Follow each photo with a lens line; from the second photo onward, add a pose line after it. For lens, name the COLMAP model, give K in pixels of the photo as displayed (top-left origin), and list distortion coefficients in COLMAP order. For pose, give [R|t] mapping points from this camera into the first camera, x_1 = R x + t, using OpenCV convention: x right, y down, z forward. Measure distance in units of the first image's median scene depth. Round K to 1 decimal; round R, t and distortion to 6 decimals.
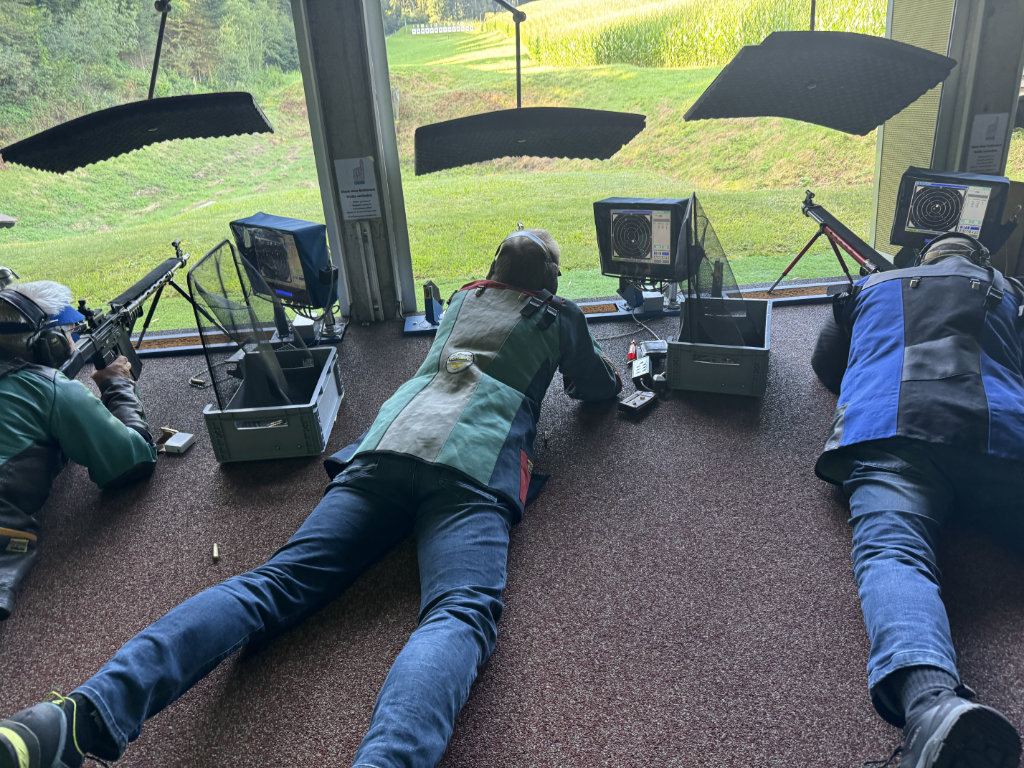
lens RADIAL K [[733.0, 0, 512.0], [0, 733.0, 384.0], [0, 0, 1]] dist [-0.013290, -0.002842]
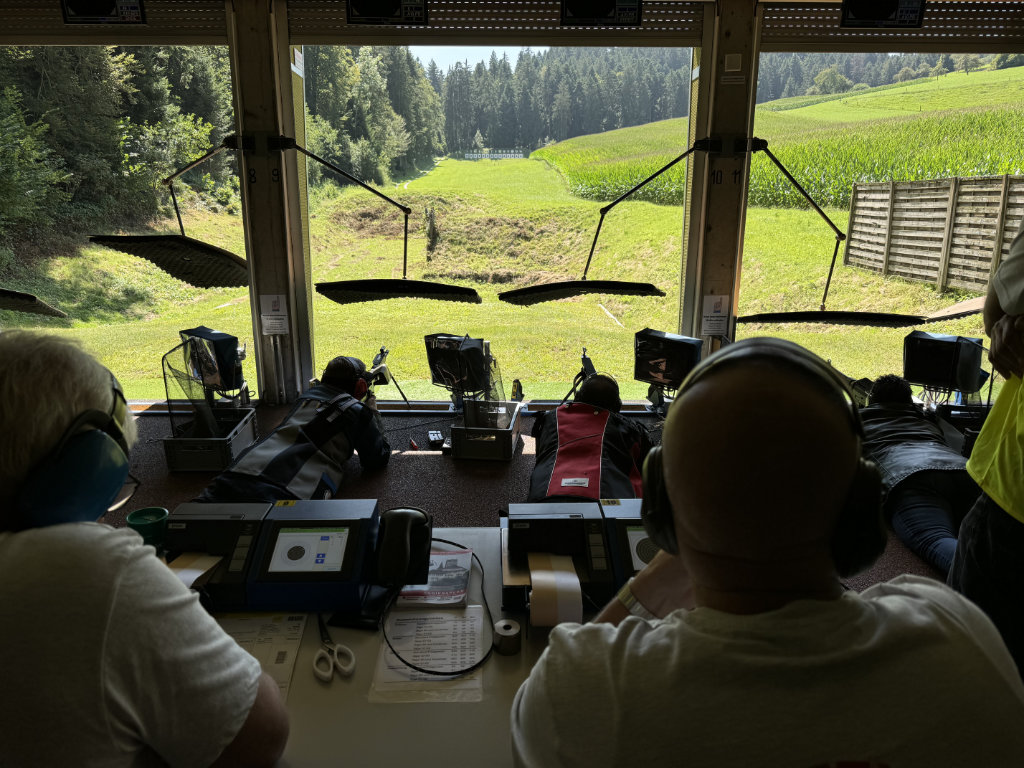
lens RADIAL K [[733.0, 0, 512.0], [0, 733.0, 384.0], [0, 0, 1]] dist [-0.013290, -0.002842]
pose [[0.995728, 0.079725, -0.046575, 0.335556], [-0.085849, 0.985081, -0.149151, 0.052273], [0.033990, 0.152512, 0.987717, -0.416271]]
